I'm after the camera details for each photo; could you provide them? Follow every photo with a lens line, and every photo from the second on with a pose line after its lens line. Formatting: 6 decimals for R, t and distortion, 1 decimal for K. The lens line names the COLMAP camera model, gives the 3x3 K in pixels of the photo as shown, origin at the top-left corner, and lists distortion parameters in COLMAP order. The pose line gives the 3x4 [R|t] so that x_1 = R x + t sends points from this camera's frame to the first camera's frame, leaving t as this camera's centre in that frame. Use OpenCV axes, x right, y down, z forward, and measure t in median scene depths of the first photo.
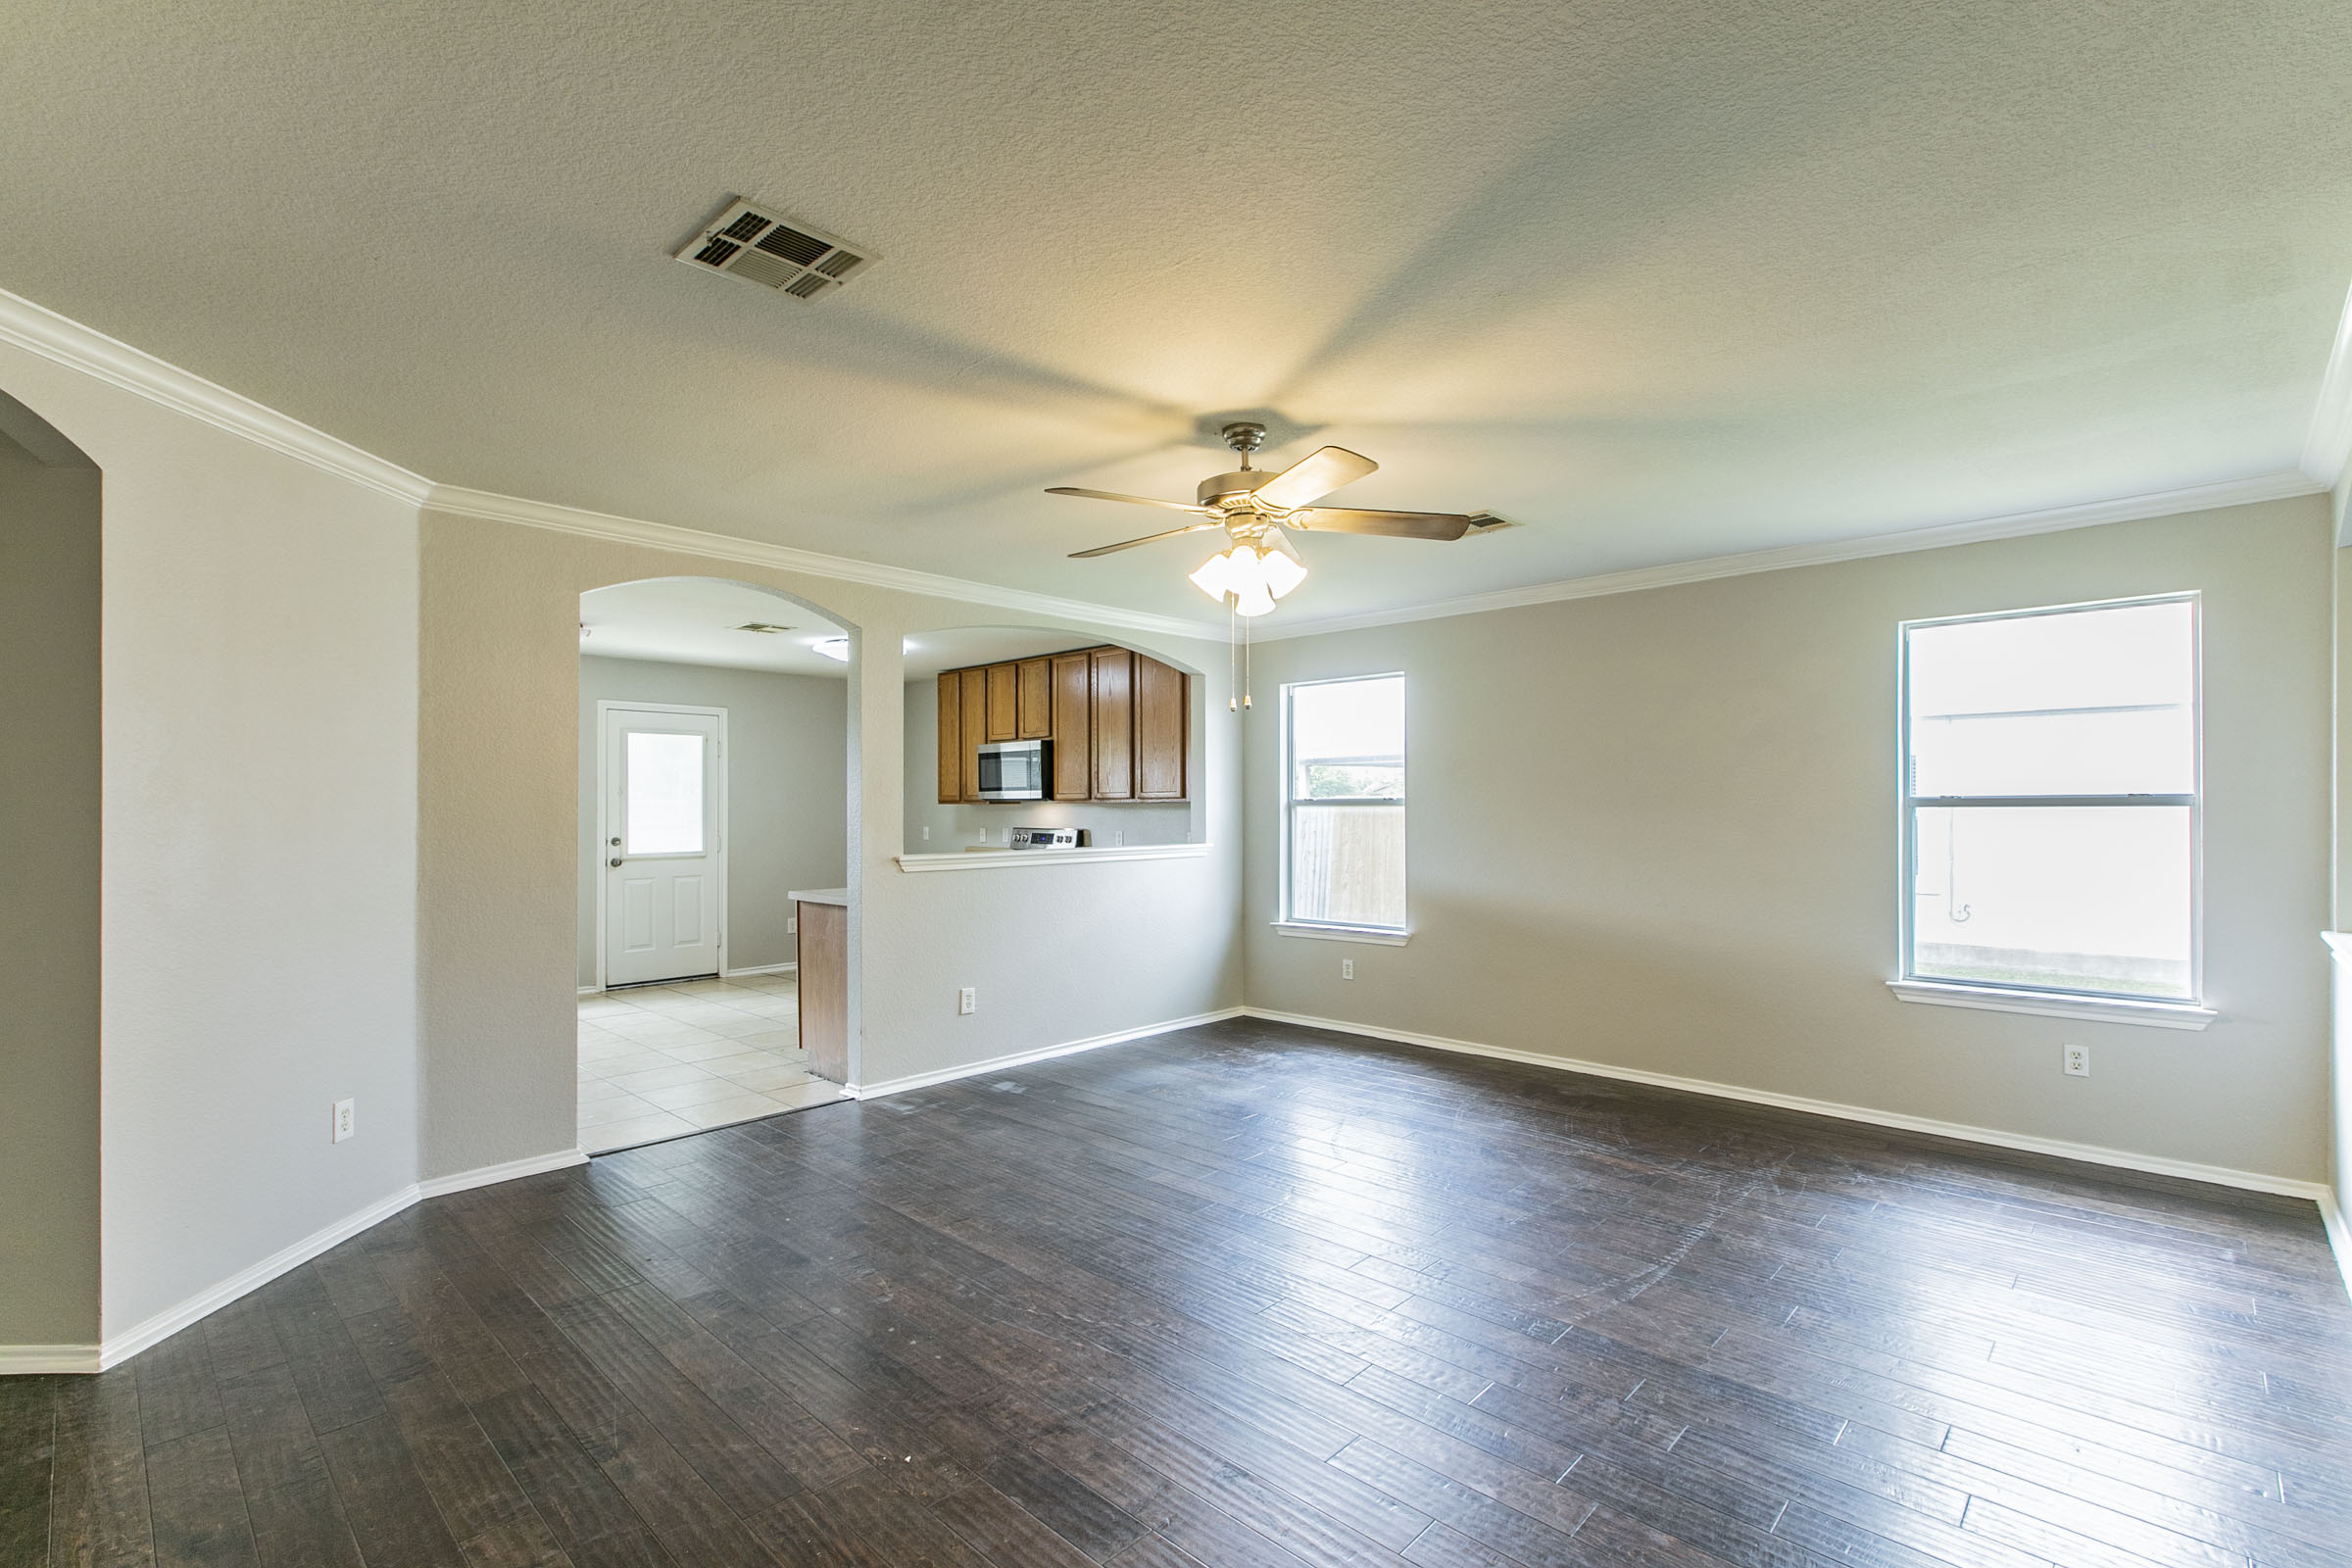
lens RADIAL K [[1061.1, 0, 1139.1], [0, 1061.1, 791.9], [0, 0, 1]] dist [0.004395, 0.000591]
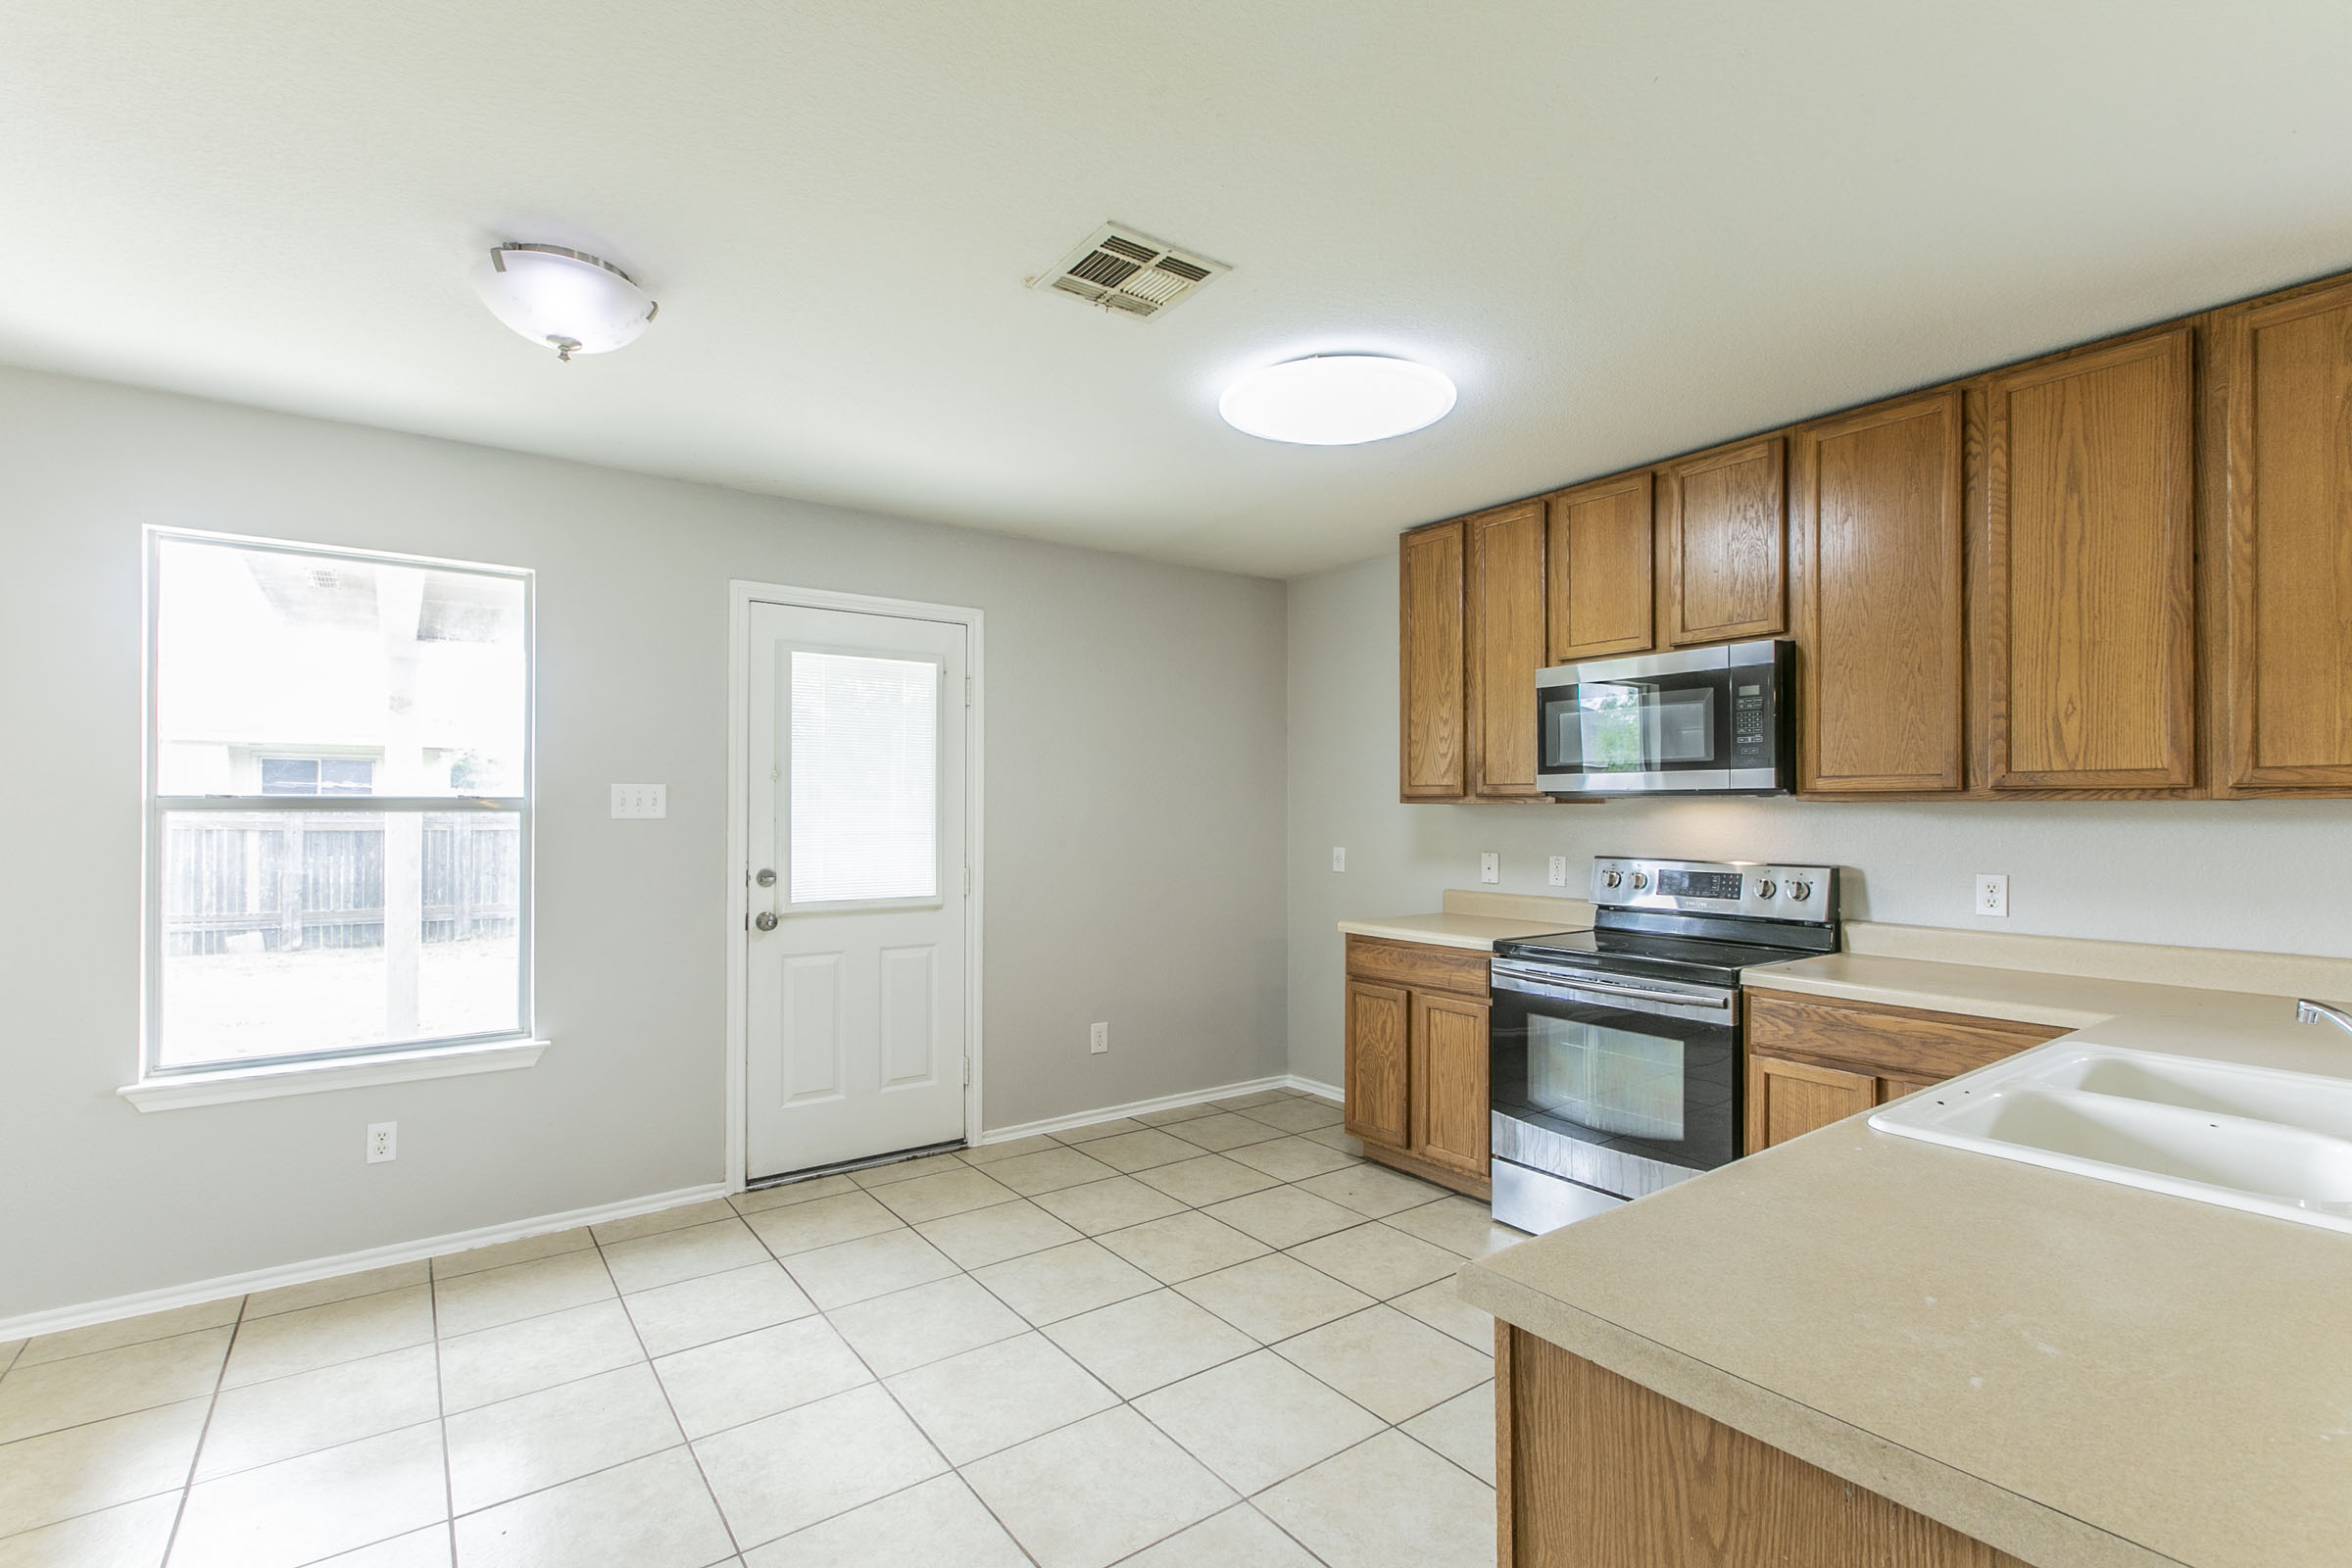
lens RADIAL K [[1061.1, 0, 1177.0], [0, 1061.1, 793.8], [0, 0, 1]] dist [0.004395, 0.000591]
pose [[0.989219, 0.003265, -0.146405, -0.231811], [-0.003480, 0.999993, -0.001211, 0.008505], [0.146400, 0.001707, 0.989224, 0.536140]]
